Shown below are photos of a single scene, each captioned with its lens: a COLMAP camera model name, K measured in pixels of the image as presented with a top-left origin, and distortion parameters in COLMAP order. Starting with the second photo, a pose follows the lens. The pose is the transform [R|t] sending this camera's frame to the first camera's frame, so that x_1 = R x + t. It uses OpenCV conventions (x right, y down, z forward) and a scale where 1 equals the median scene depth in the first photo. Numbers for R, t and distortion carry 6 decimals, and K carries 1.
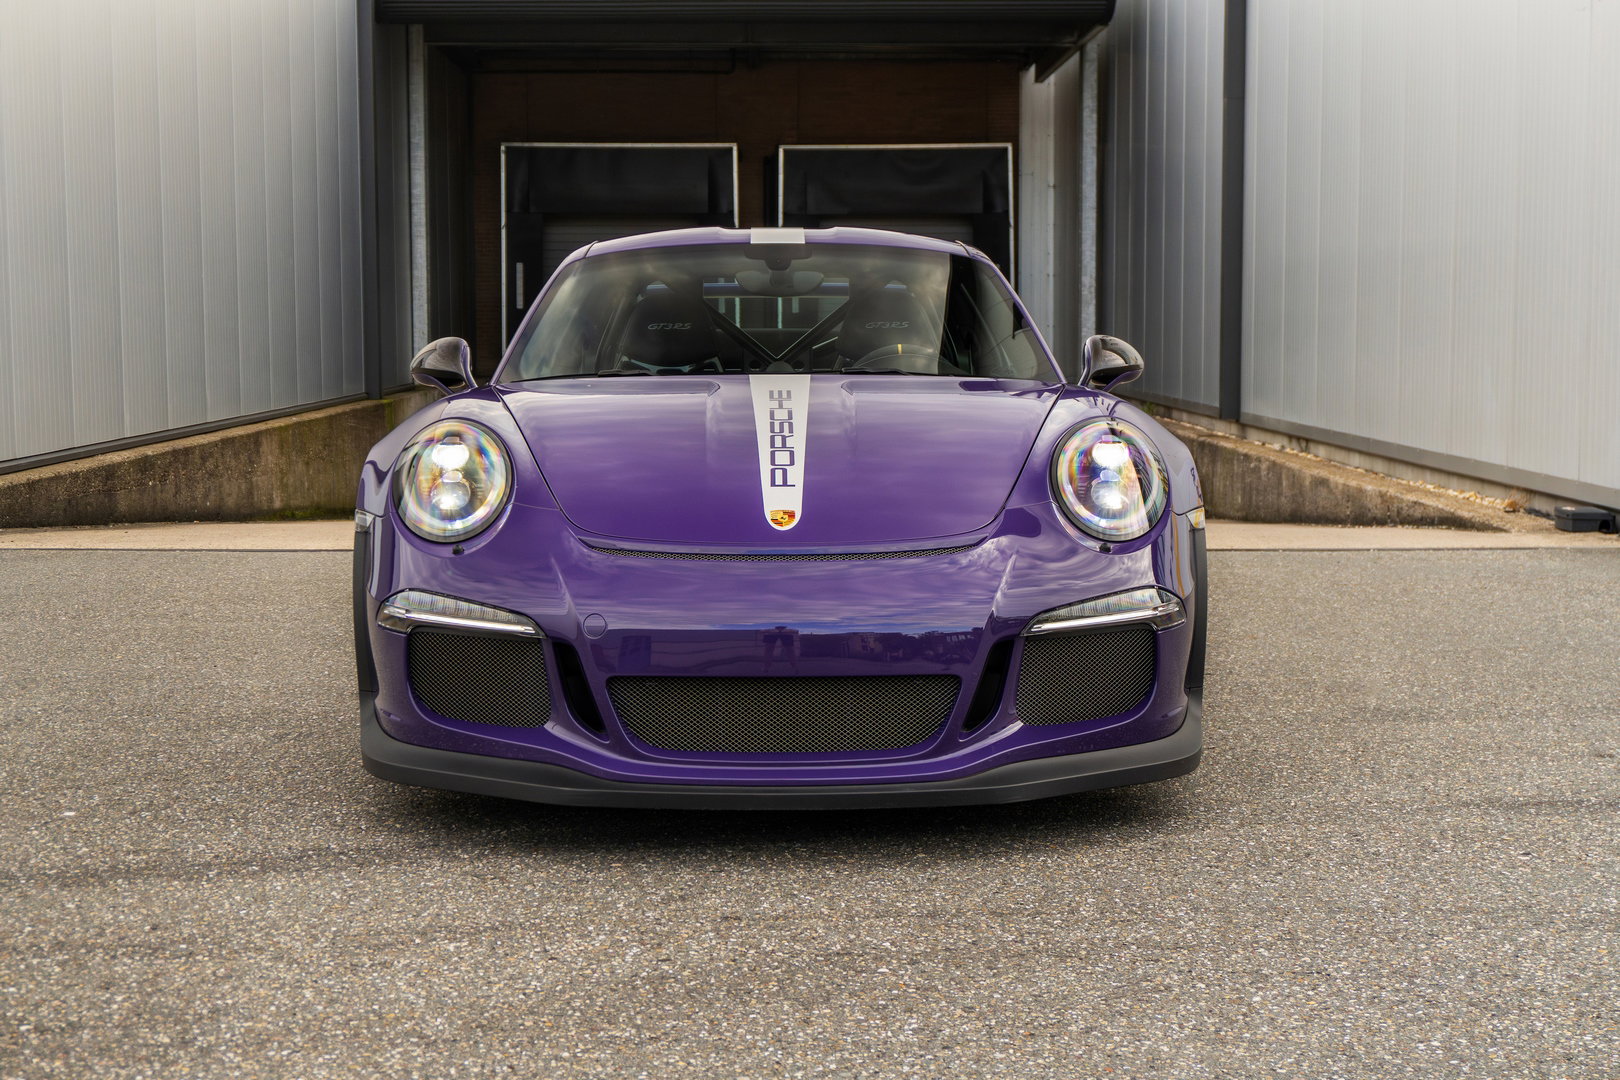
lens RADIAL K [[2327.1, 0, 819.5], [0, 2327.1, 529.9], [0, 0, 1]] dist [-0.001704, 0.000000]
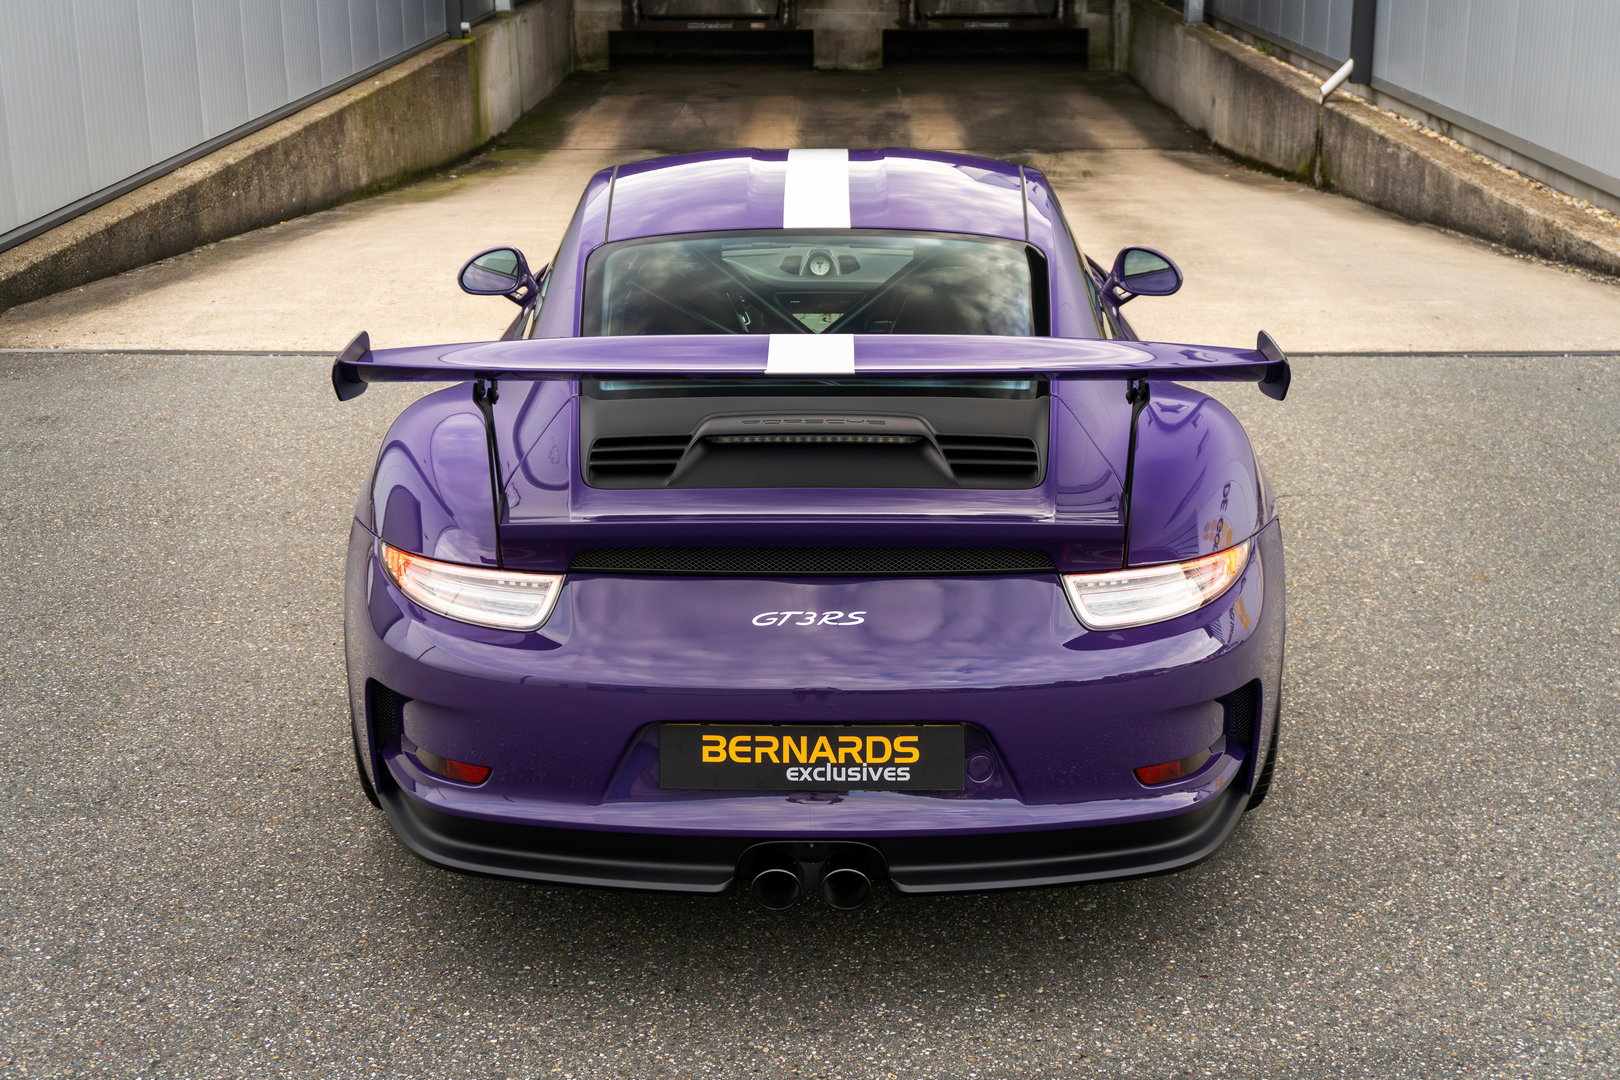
lens RADIAL K [[2251.5, 0, 808.0], [0, 2251.5, 531.0], [0, 0, 1]] dist [0.002533, 0.000000]
pose [[0.999451, 0.005648, -0.032650, -0.021188], [0.001172, 0.978725, 0.205174, -0.072078], [0.033115, -0.205099, 0.978181, 0.075622]]
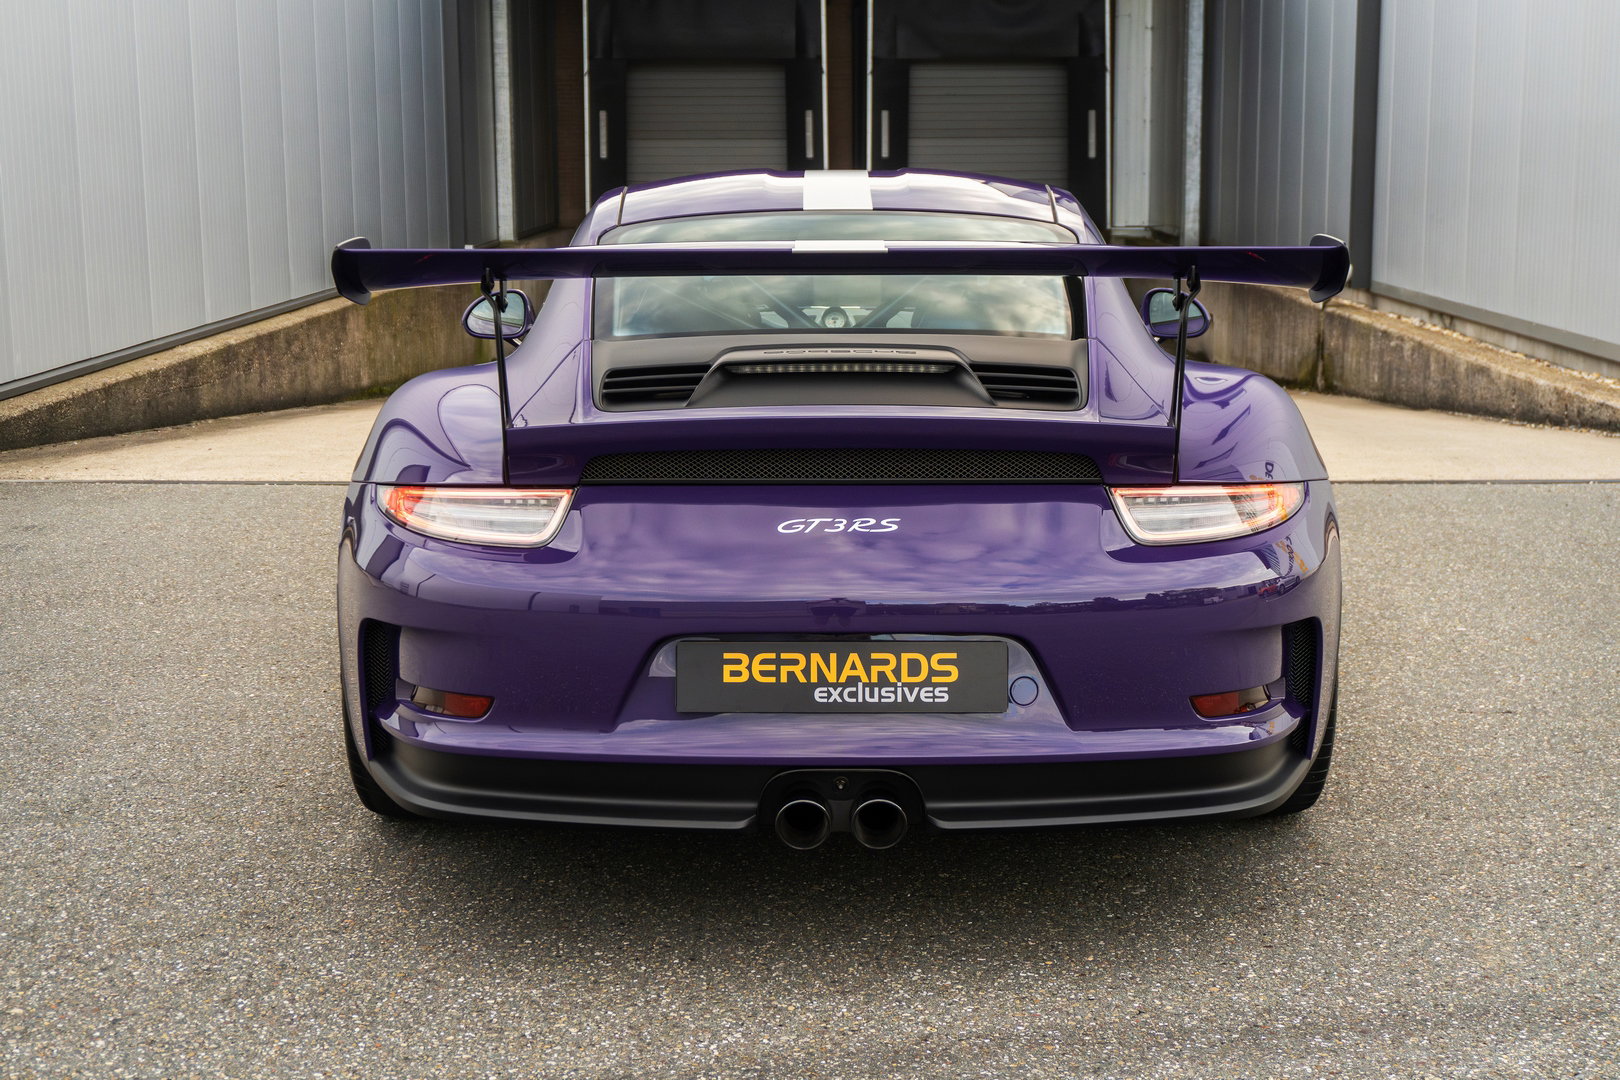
lens RADIAL K [[2251.5, 0, 812.8], [0, 2251.5, 538.9], [0, 0, 1]] dist [0.002533, 0.000000]
pose [[0.999581, 0.001093, -0.028924, -0.025107], [0.001352, 0.996432, 0.084387, -0.029441], [0.028913, -0.084390, 0.996013, 0.086842]]
